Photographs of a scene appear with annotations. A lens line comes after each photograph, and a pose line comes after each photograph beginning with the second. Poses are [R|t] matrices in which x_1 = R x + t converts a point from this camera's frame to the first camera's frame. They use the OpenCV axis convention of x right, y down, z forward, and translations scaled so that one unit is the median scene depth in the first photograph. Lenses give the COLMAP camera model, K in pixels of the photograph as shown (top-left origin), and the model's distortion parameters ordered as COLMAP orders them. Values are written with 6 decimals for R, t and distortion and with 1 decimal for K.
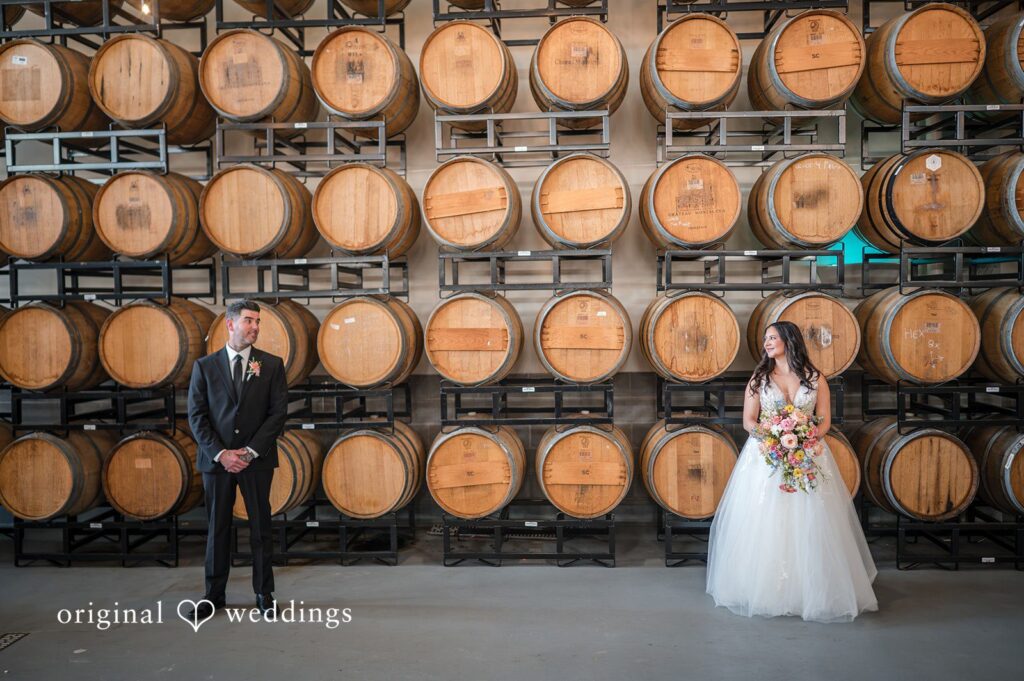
lens RADIAL K [[958.5, 0, 517.6], [0, 958.5, 336.8], [0, 0, 1]] dist [-0.009977, 0.000000]
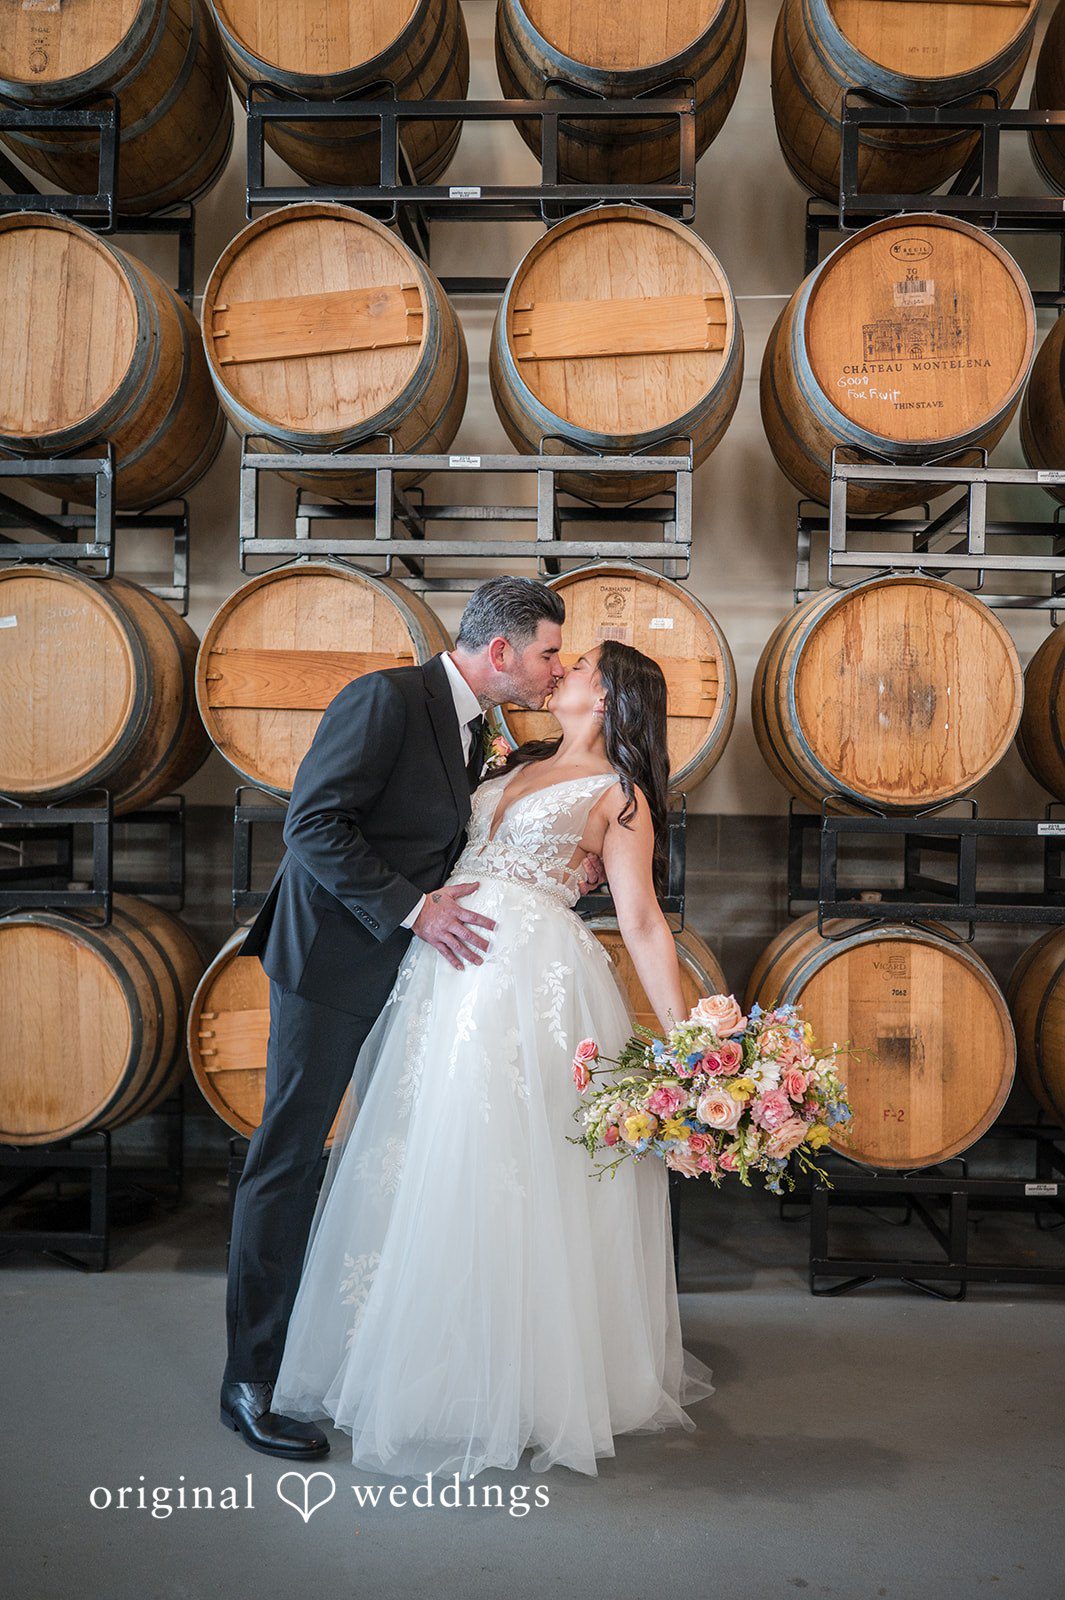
lens RADIAL K [[1497.6, 0, 543.0], [0, 1497.6, 811.4], [0, 0, 1]] dist [-0.009977, 0.000000]
pose [[0.999265, 0.031742, 0.021484, 0.029710], [-0.031038, 0.998994, -0.032373, 0.071367], [-0.022490, 0.031682, 0.999245, 0.404480]]
